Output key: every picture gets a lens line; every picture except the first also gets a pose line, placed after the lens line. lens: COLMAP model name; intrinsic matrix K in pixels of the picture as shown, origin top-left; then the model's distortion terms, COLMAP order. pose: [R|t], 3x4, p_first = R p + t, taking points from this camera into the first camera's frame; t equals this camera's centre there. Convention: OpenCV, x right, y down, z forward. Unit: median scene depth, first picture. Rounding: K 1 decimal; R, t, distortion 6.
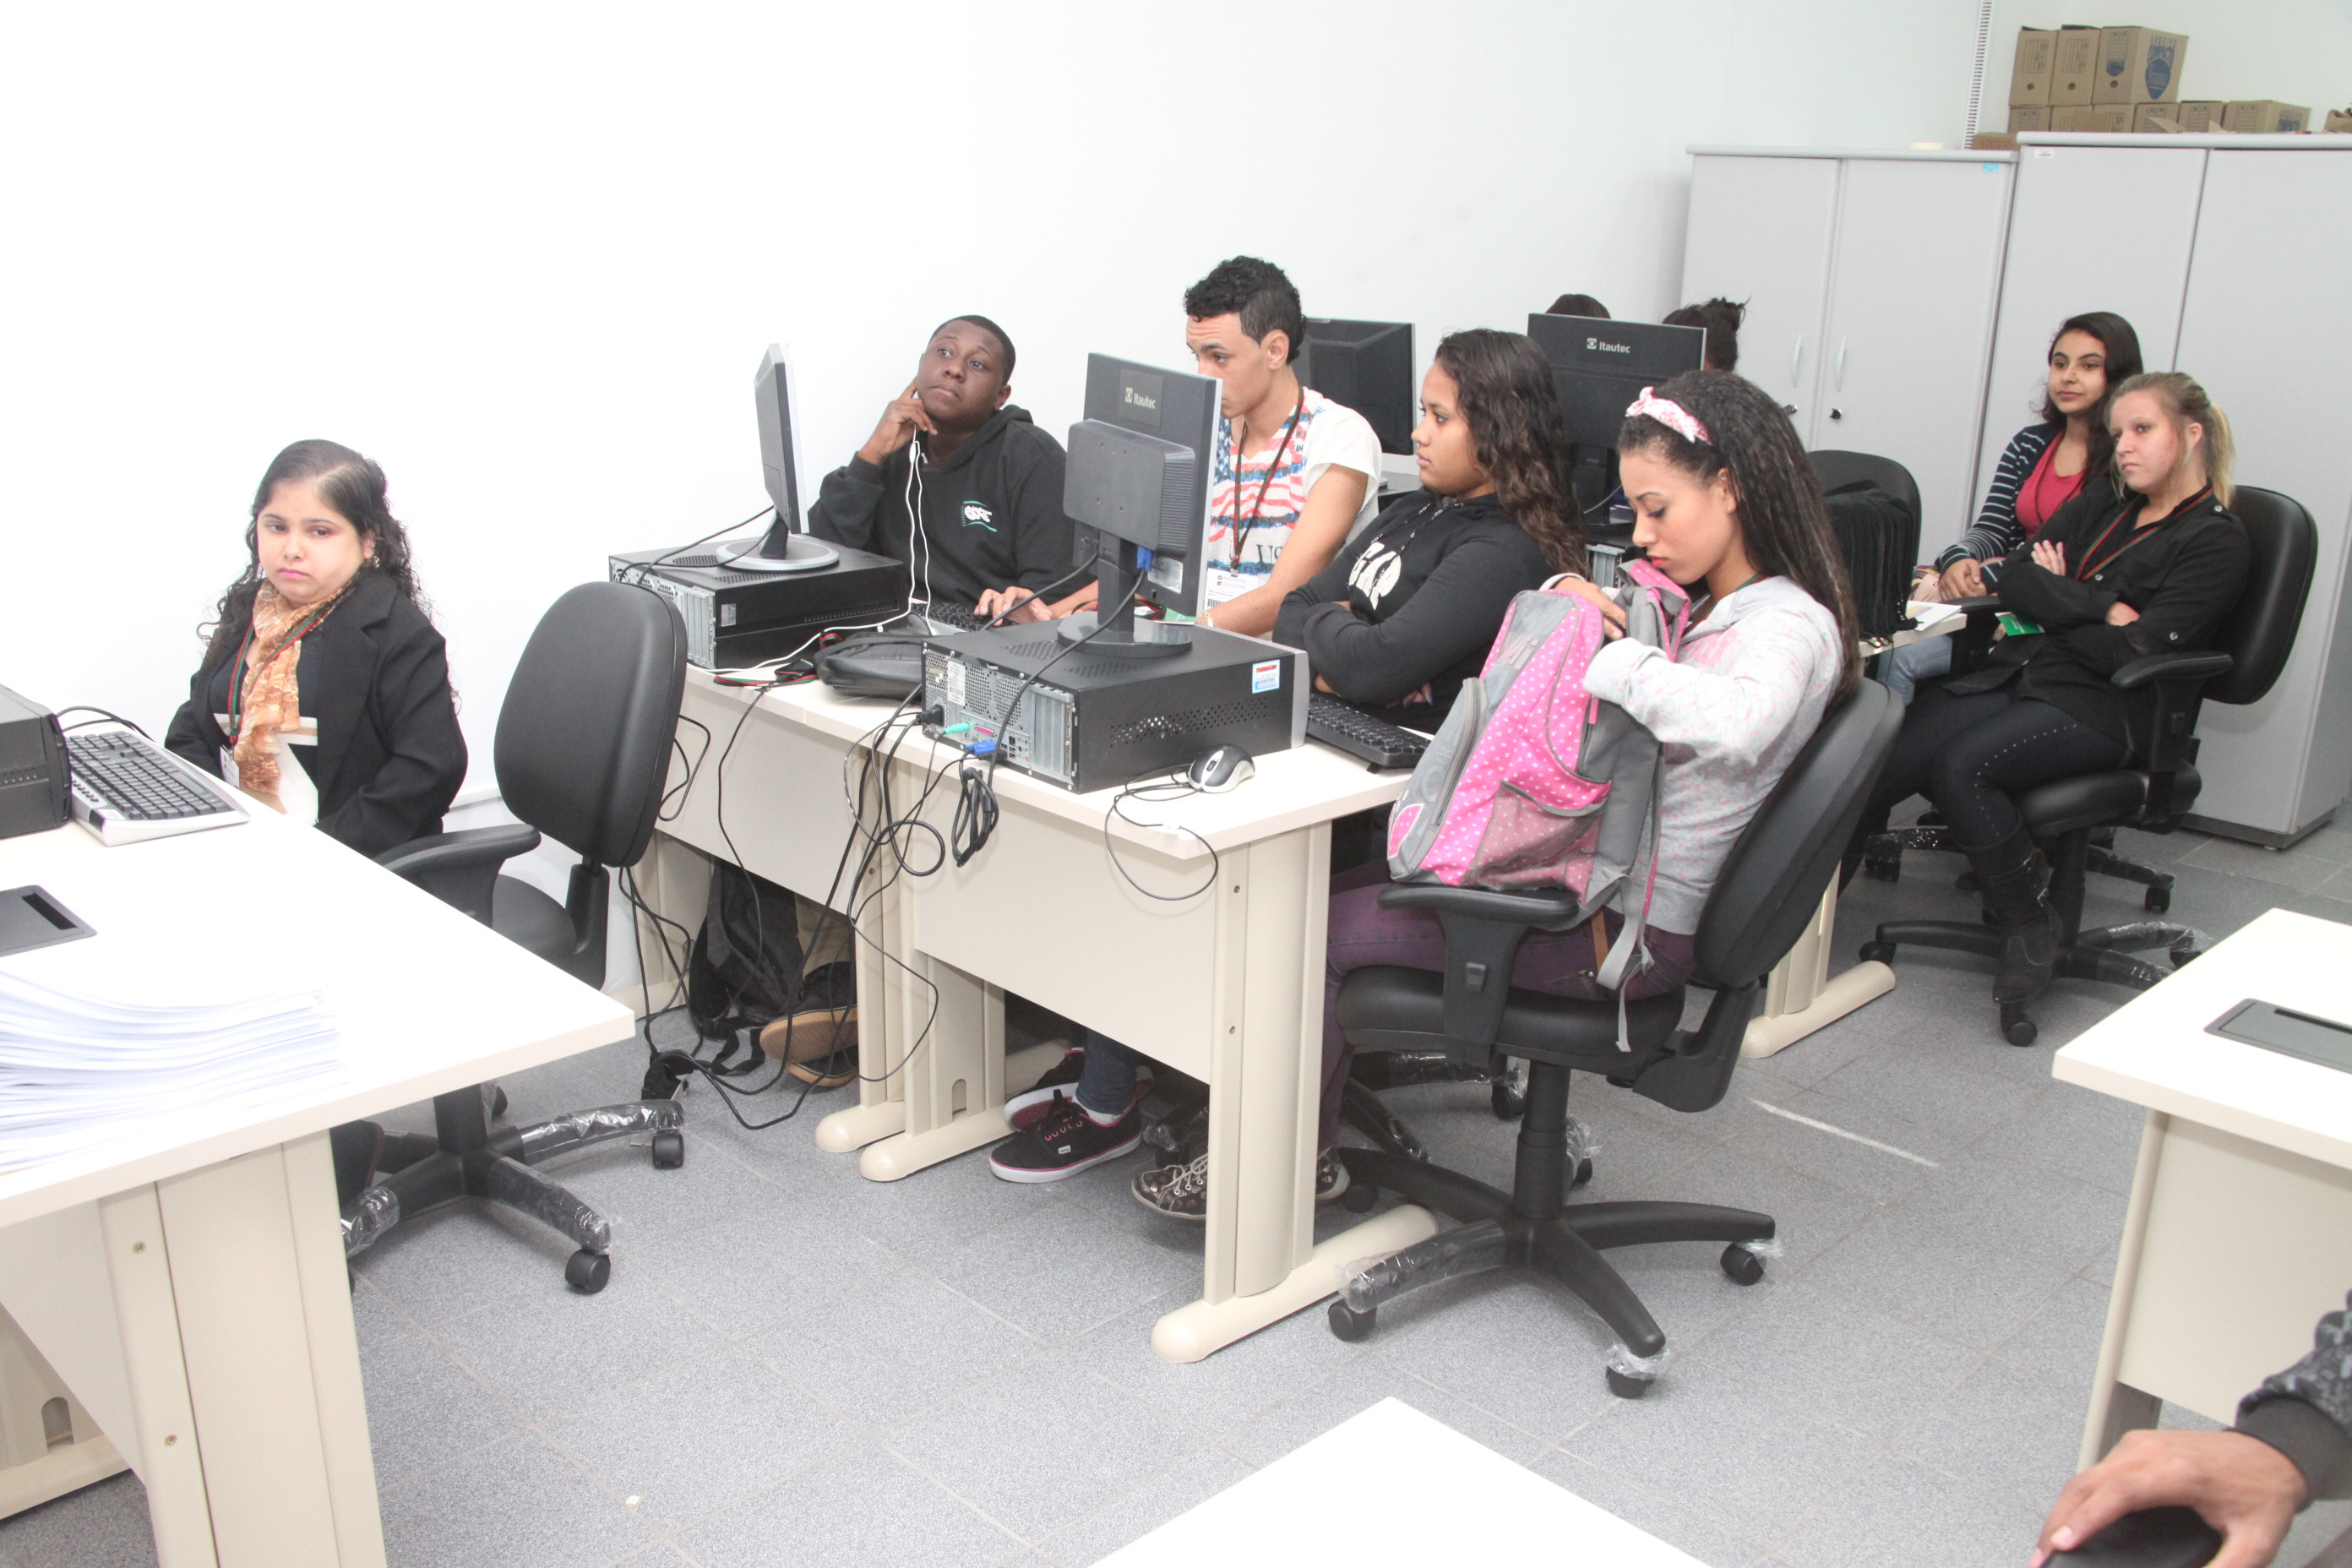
lens RADIAL K [[2060.9, 0, 1176.0], [0, 2060.9, 784.0], [0, 0, 1]] dist [-0.202768, 0.287159]
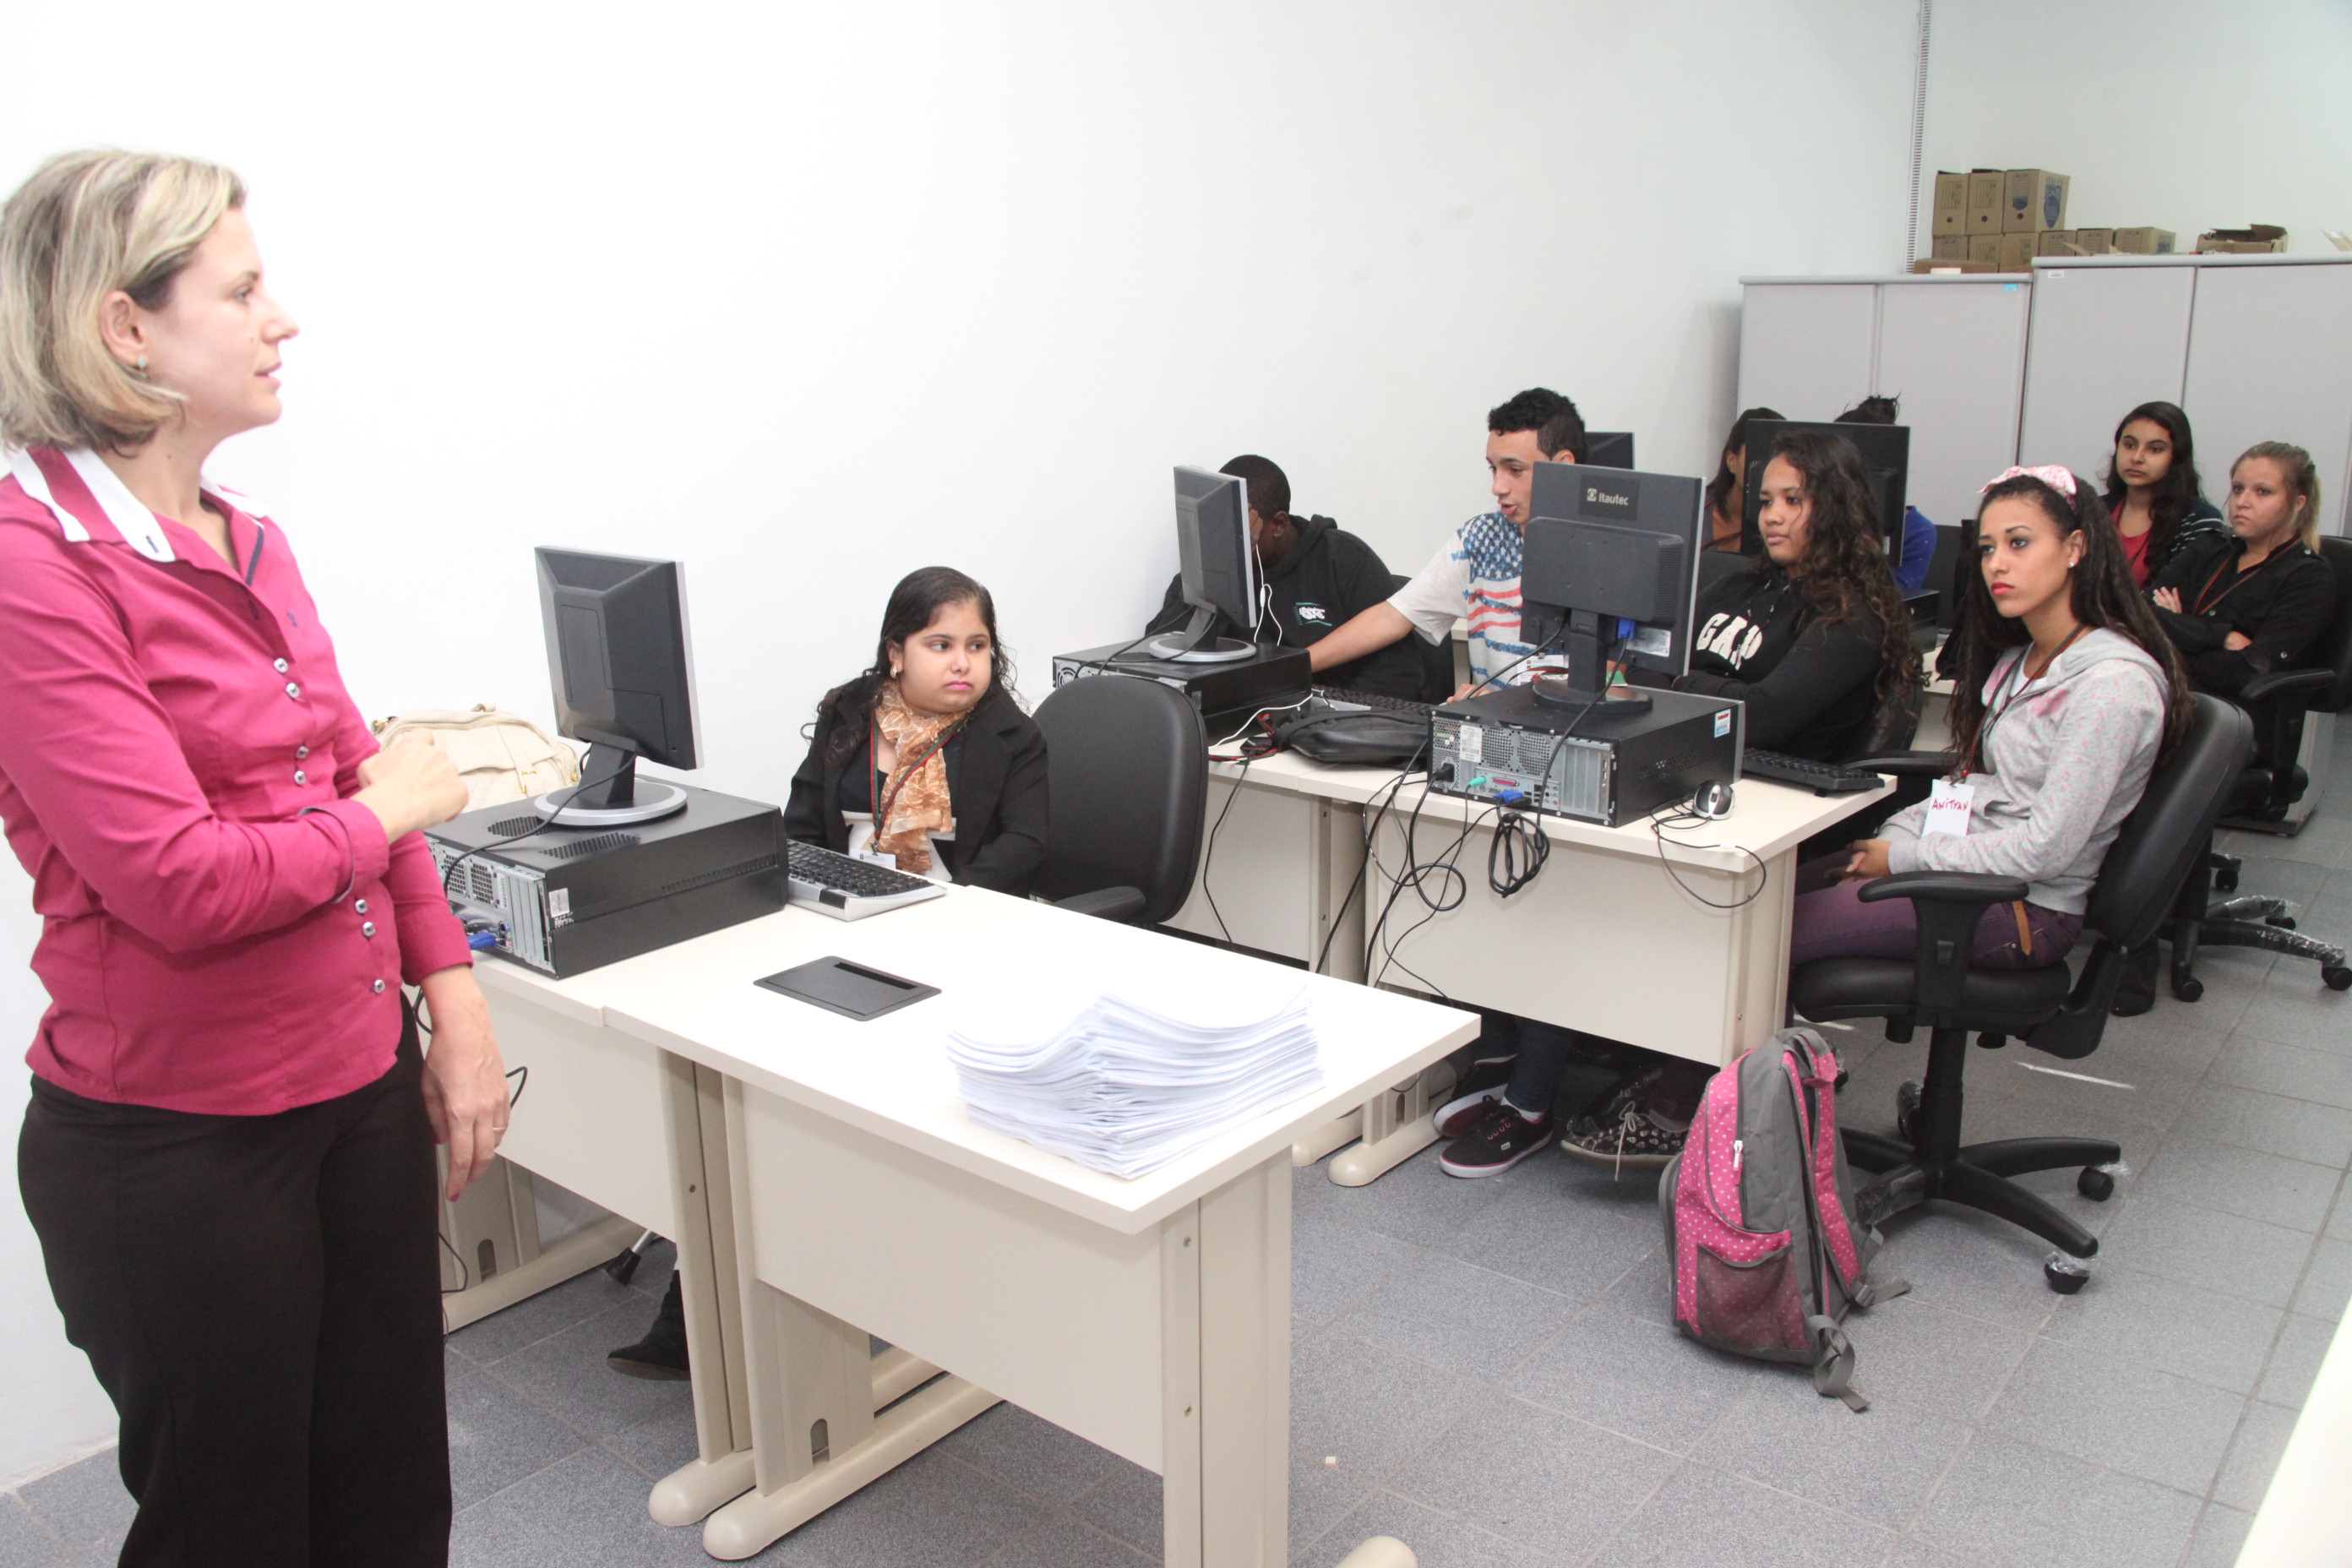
lens RADIAL K [[1890.0, 0, 1176.1], [0, 1890.0, 755.2], [0, 0, 1]] dist [-0.235746, 0.283060]
pose [[0.994621, -0.059623, 0.084697, -0.344186], [0.064794, 0.996113, -0.059671, 0.010067], [-0.080810, 0.064838, 0.994618, -0.051796]]
